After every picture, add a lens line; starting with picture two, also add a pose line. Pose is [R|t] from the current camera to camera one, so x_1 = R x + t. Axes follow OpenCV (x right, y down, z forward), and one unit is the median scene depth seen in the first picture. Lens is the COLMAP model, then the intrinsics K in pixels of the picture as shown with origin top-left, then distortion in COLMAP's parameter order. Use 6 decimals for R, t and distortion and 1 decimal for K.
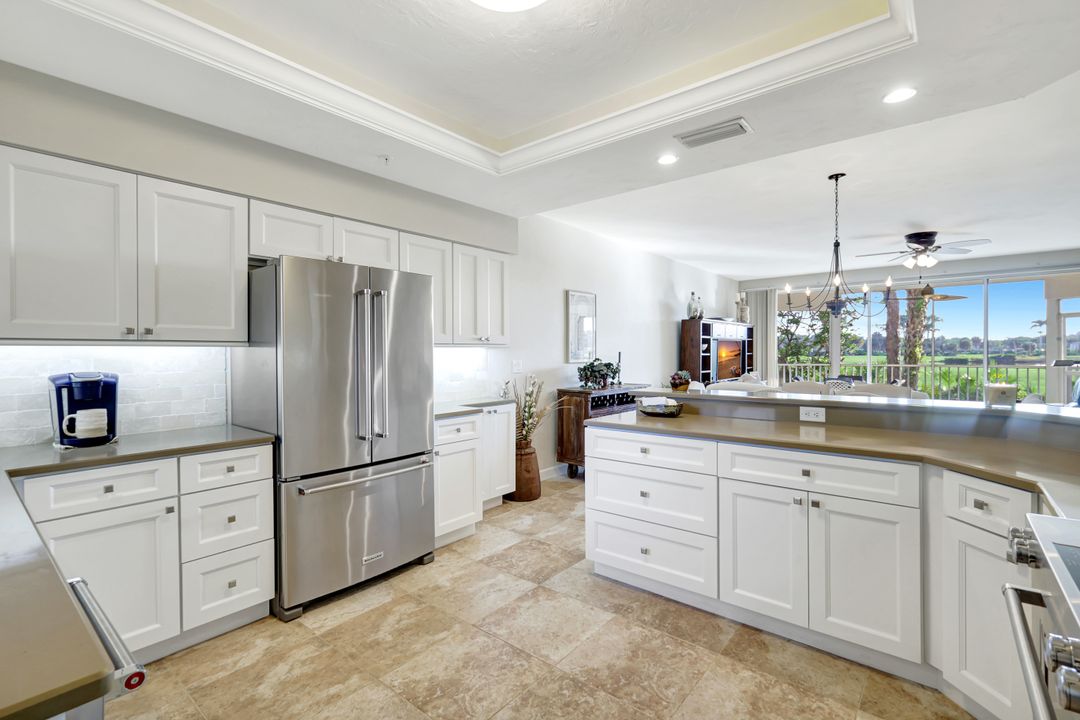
lens RADIAL K [[492.5, 0, 542.4], [0, 492.5, 355.8], [0, 0, 1]] dist [0.002931, 0.000169]
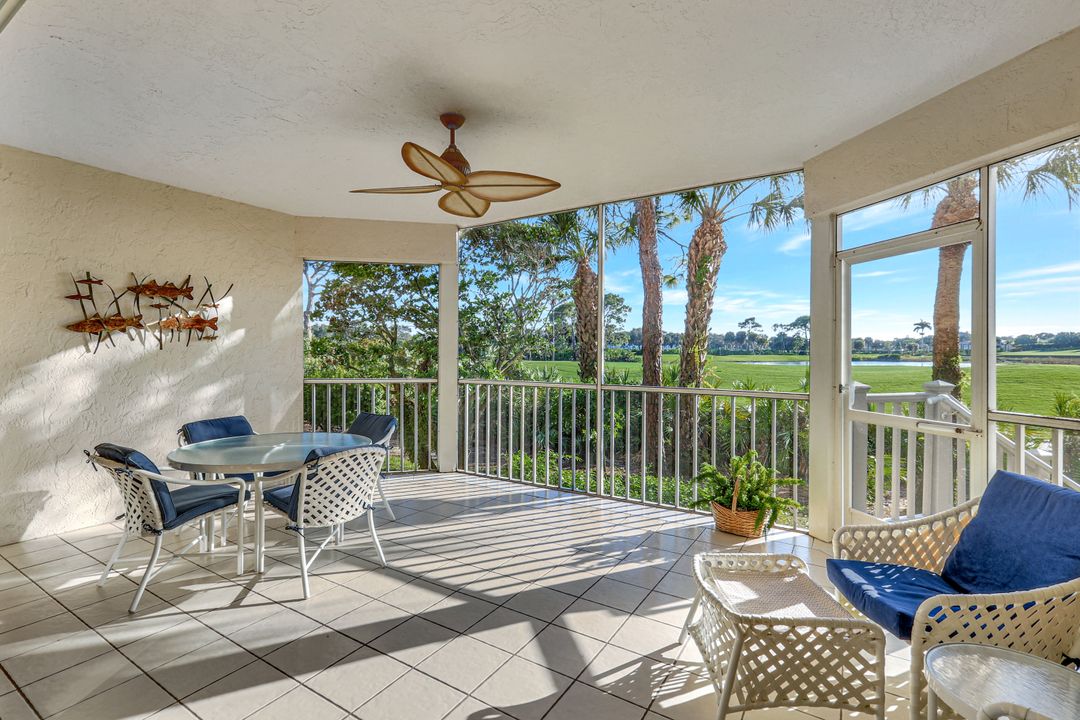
lens RADIAL K [[495.3, 0, 538.3], [0, 495.3, 349.9], [0, 0, 1]] dist [0.002371, 0.000439]
pose [[0.991780, 0.004141, 0.127891, 2.554289], [-0.003085, 0.999959, -0.008457, -0.032994], [-0.127920, 0.007993, 0.991752, 2.172638]]
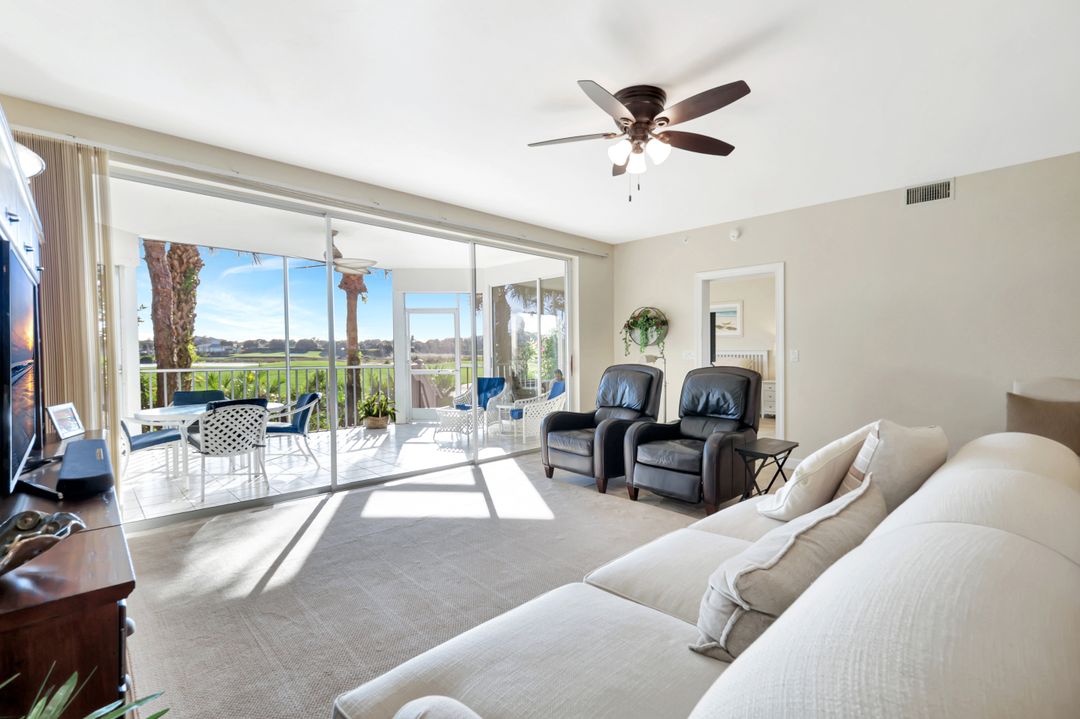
lens RADIAL K [[477.7, 0, 548.7], [0, 477.7, 363.7], [0, 0, 1]] dist [0.001023, 0.000120]
pose [[0.097660, -0.018634, 0.995045, 0.557809], [0.006699, 0.999814, 0.018066, 0.016137], [-0.995197, 0.004902, 0.097767, 2.102550]]
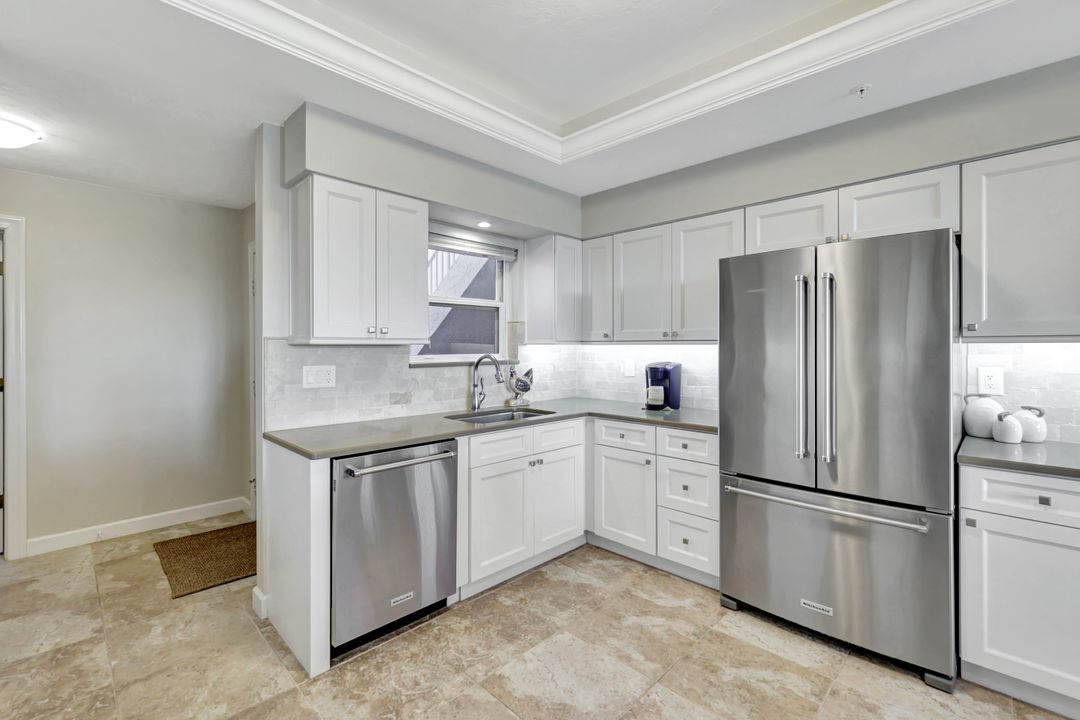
lens RADIAL K [[473.1, 0, 539.8], [0, 473.1, 346.5], [0, 0, 1]] dist [0.002763, 0.000181]
pose [[-0.084143, 0.006049, -0.996435, 0.425438], [-0.006748, 0.999955, 0.006640, -0.015616], [0.996431, 0.007283, -0.084099, 0.565844]]
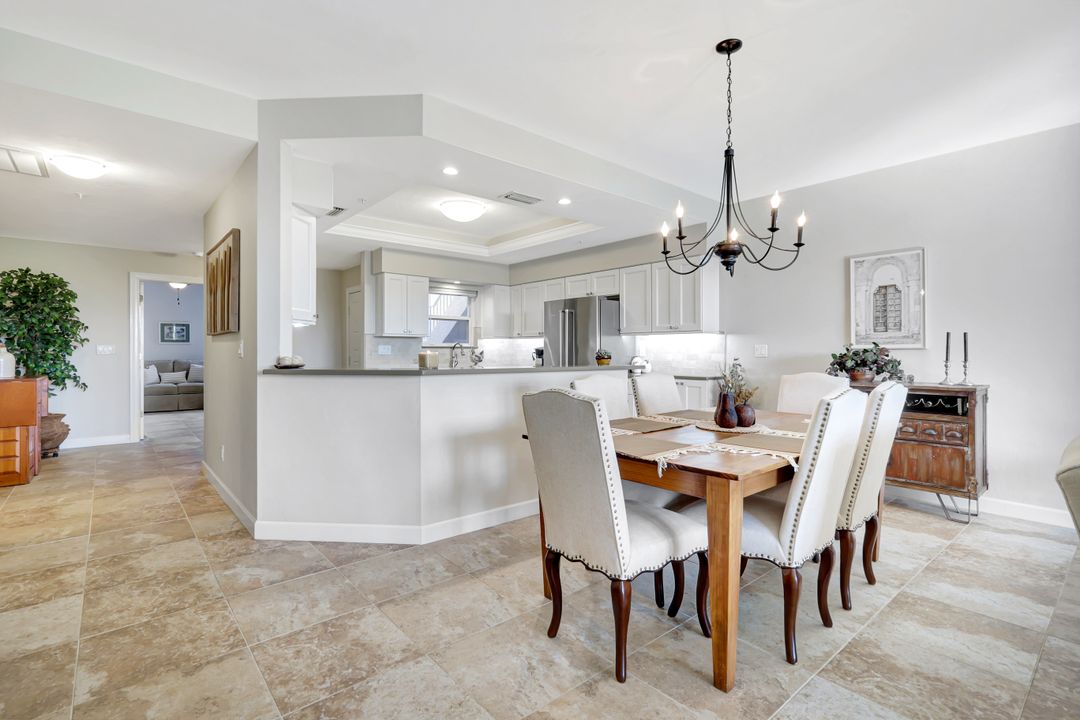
lens RADIAL K [[510.4, 0, 541.3], [0, 510.4, 352.1], [0, 0, 1]] dist [-0.001114, -0.000192]
pose [[-0.177120, 0.004965, -0.984177, 1.717416], [-0.009840, 0.999928, 0.006815, 0.034336], [0.984140, 0.010891, -0.177059, 1.184299]]
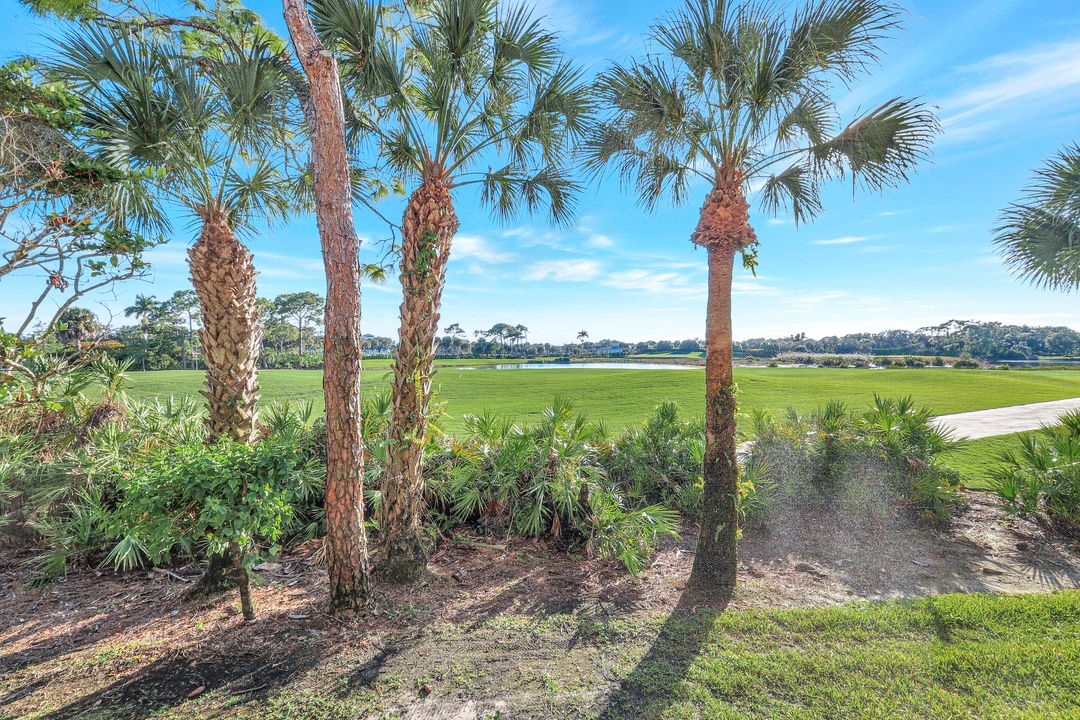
lens RADIAL K [[491.4, 0, 544.6], [0, 491.4, 363.8], [0, 0, 1]] dist [0.010336, 0.000306]
pose [[0.755463, -0.013866, 0.655044, 3.050686], [0.007116, 0.999891, 0.012959, -0.141357], [-0.655152, -0.005128, 0.755479, 3.355999]]
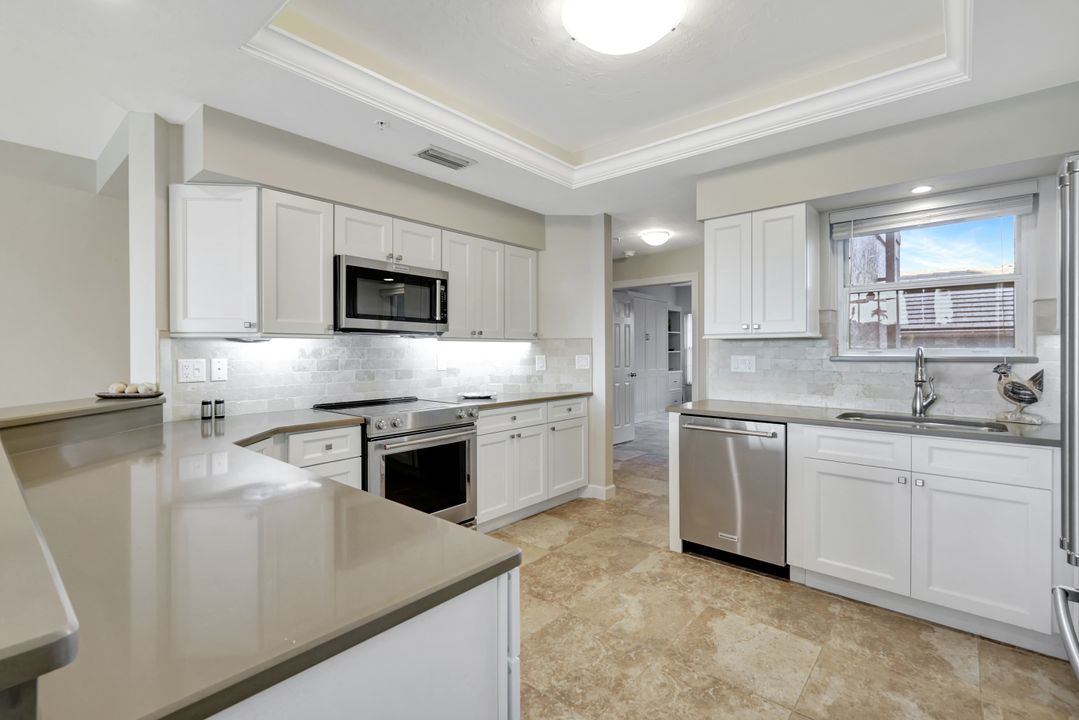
lens RADIAL K [[488.0, 0, 542.0], [0, 488.0, 352.5], [0, 0, 1]] dist [0.001606, 0.000137]
pose [[-0.999760, 0.008203, 0.020304, 0.060792], [0.008413, 0.999912, 0.010272, 0.003899], [-0.020218, 0.010440, -0.999741, 1.260153]]
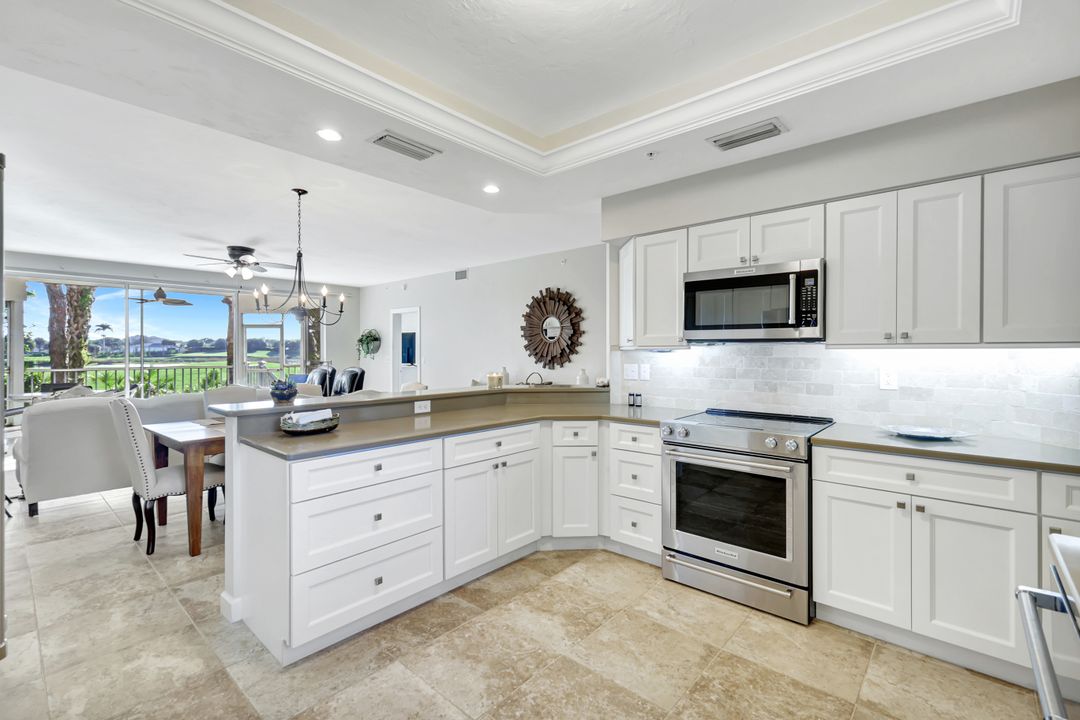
lens RADIAL K [[480.7, 0, 542.8], [0, 480.7, 351.1], [0, 0, 1]] dist [0.002728, 0.000379]
pose [[0.034219, 0.005459, 0.999399, -0.572370], [0.008292, 0.999949, -0.005746, -0.009445], [-0.999380, 0.008484, 0.034172, 0.589829]]
